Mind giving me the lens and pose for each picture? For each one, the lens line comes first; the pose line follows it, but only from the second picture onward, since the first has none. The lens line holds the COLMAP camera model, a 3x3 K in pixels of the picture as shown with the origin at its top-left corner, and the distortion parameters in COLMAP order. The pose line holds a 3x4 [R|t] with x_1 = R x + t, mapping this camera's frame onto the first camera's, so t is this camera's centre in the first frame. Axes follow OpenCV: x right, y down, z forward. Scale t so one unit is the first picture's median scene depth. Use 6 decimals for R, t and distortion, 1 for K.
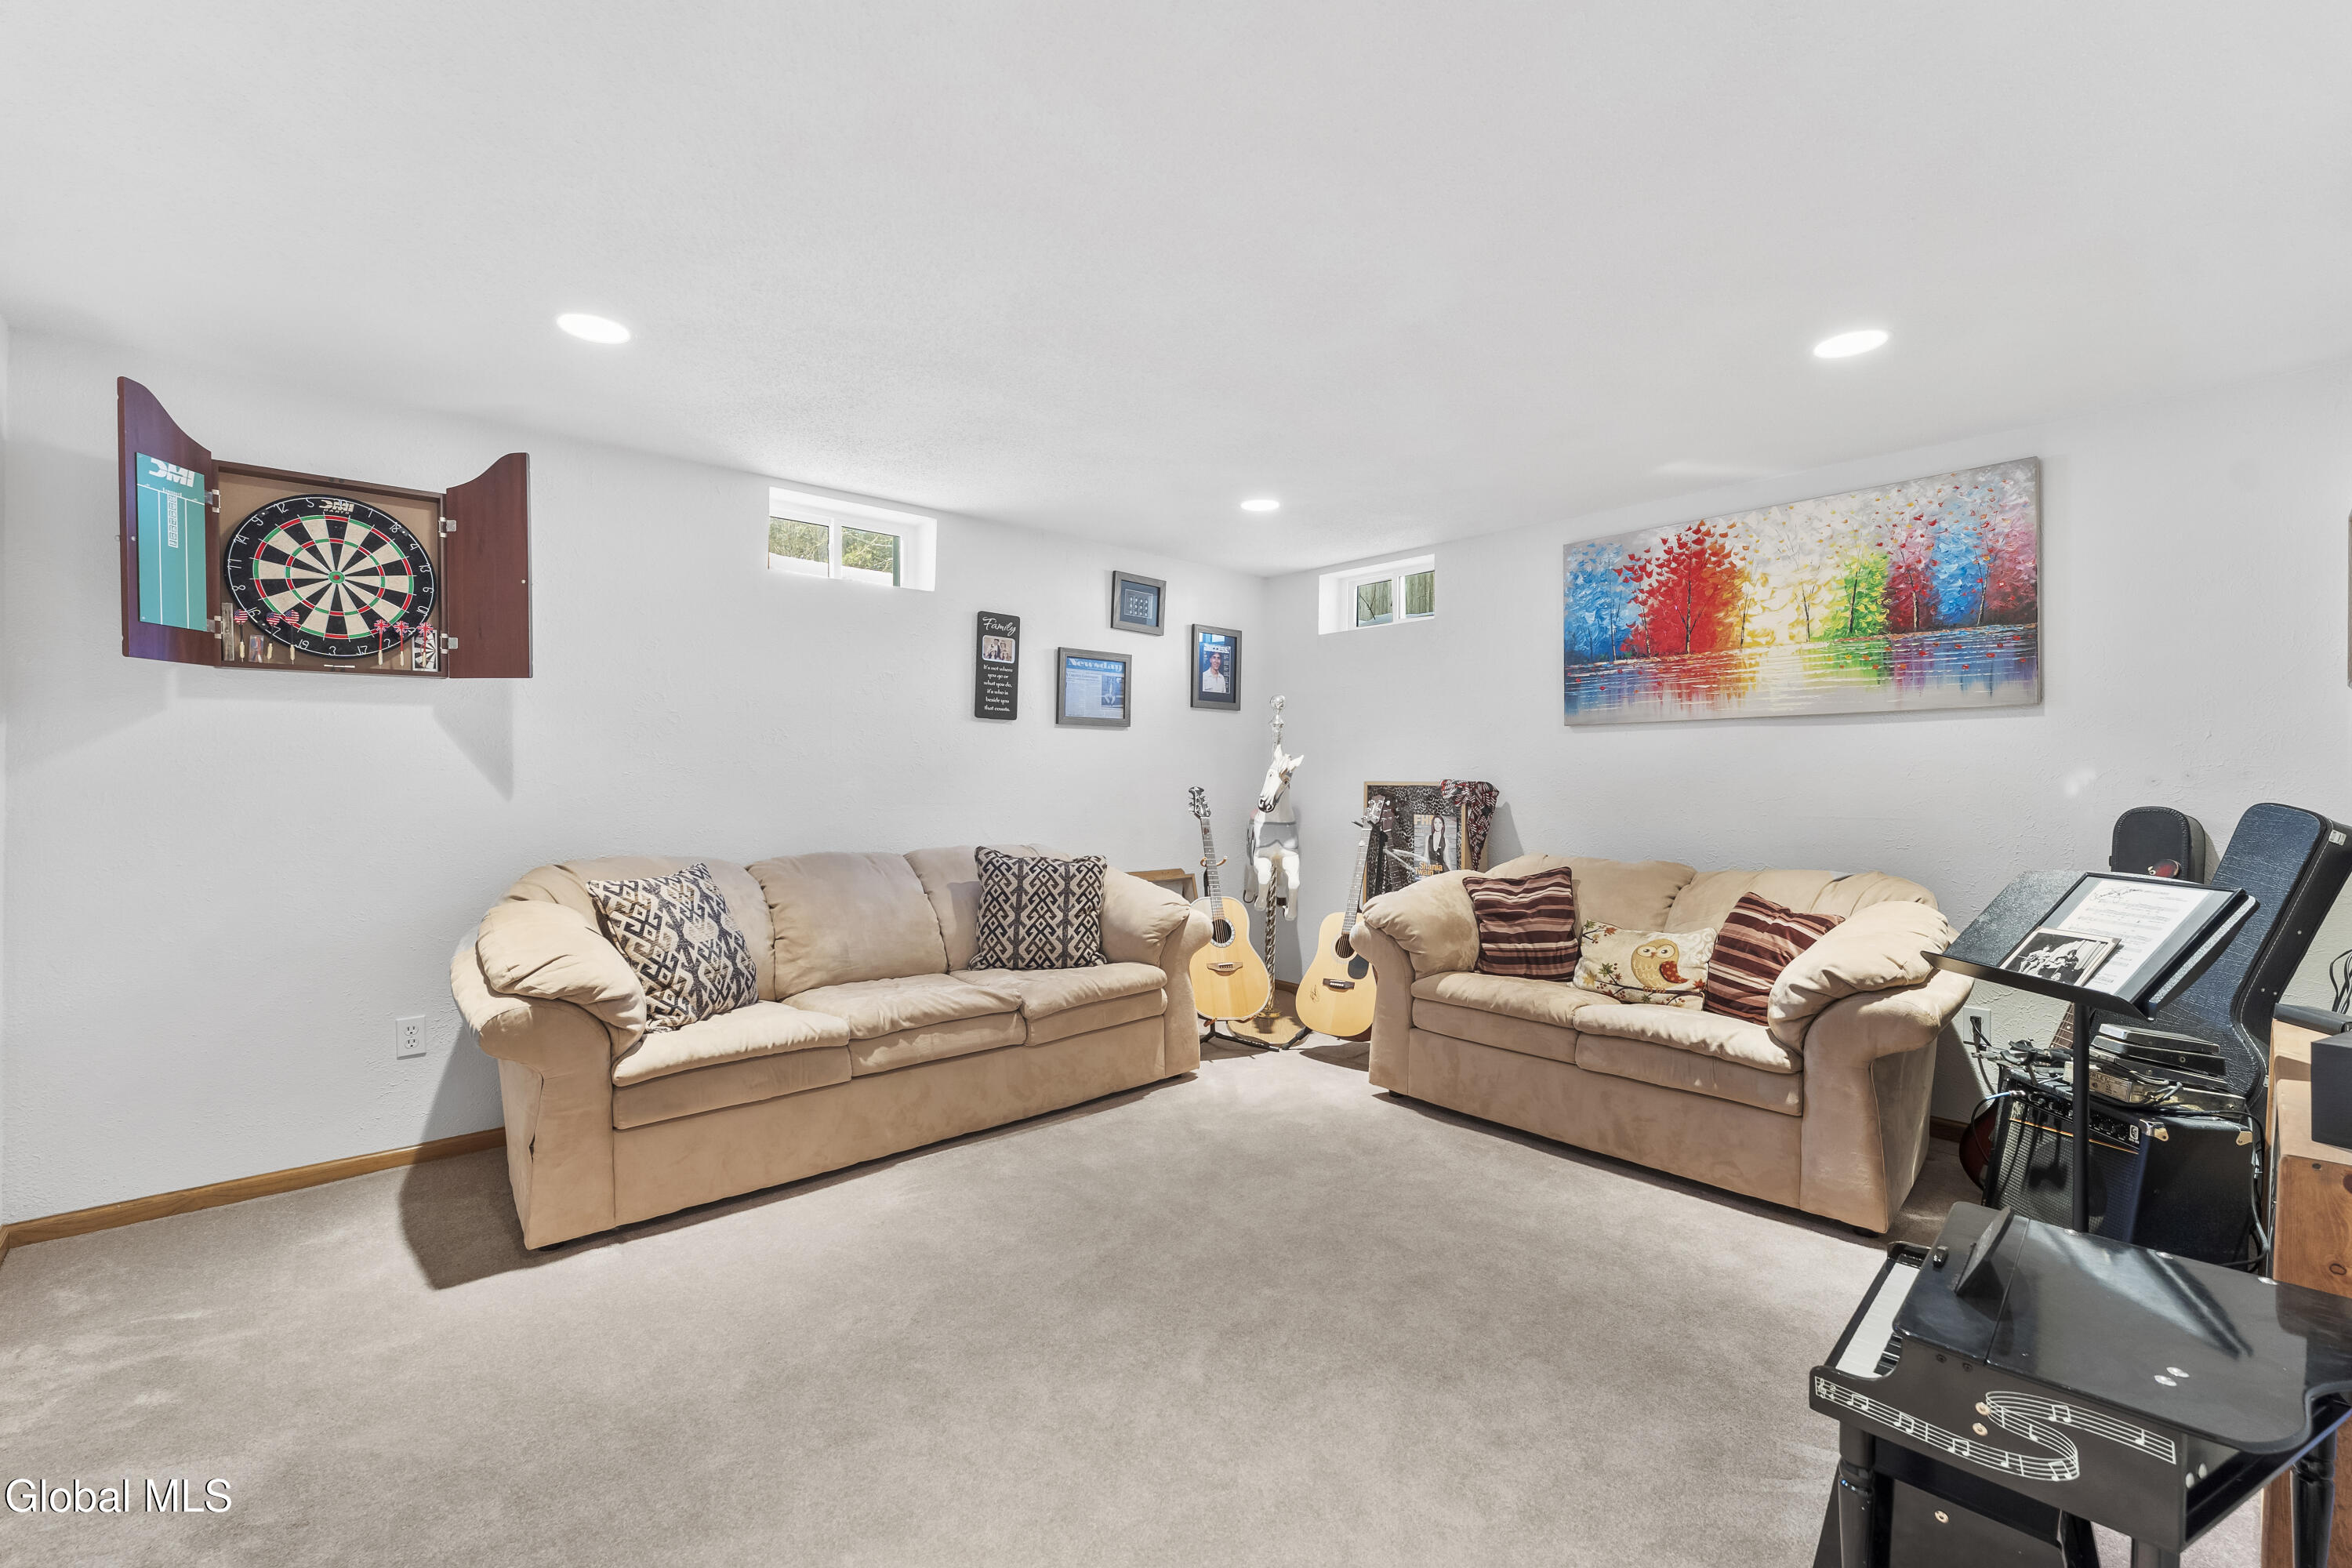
lens RADIAL K [[985.2, 0, 1176.0], [0, 985.2, 784.0], [0, 0, 1]] dist [-0.000746, -0.000084]
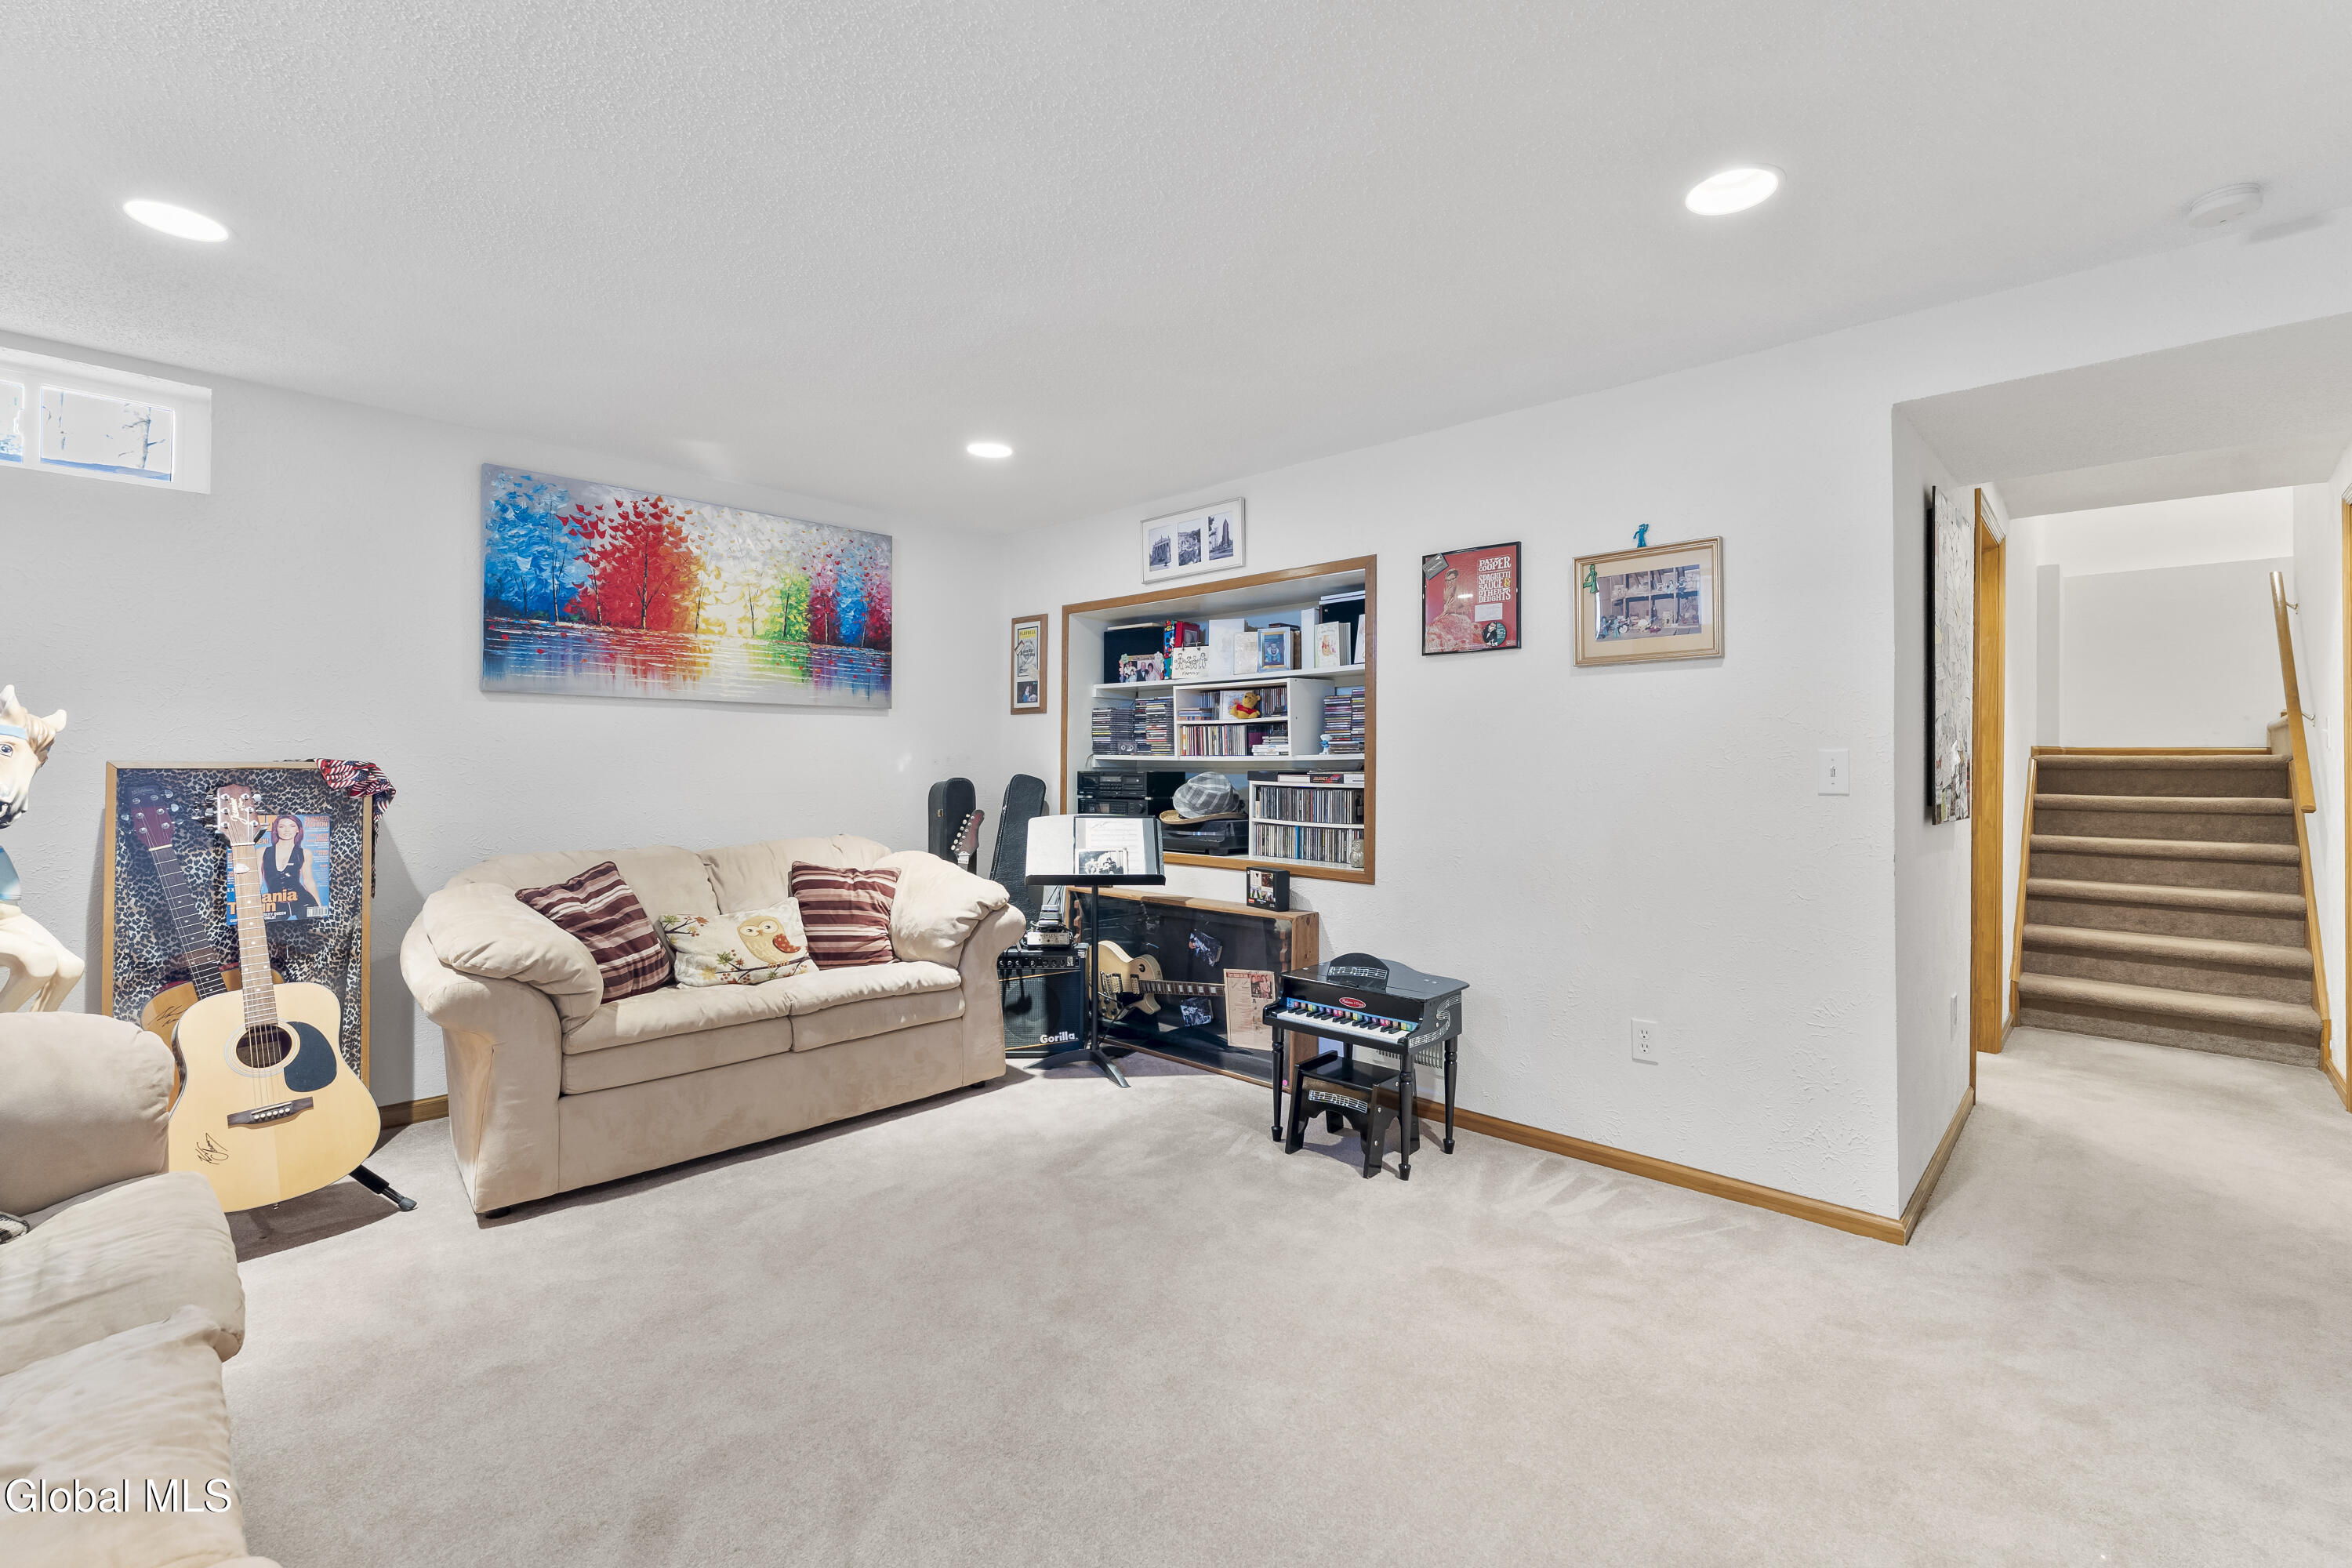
lens RADIAL K [[1012.4, 0, 1175.2], [0, 1012.4, 762.8], [0, 0, 1]] dist [-0.001102, -0.000258]
pose [[-0.075336, -0.003642, 0.997152, -0.524796], [-0.001511, 0.999993, 0.003538, -0.005991], [-0.997157, -0.001240, -0.075341, 0.577073]]
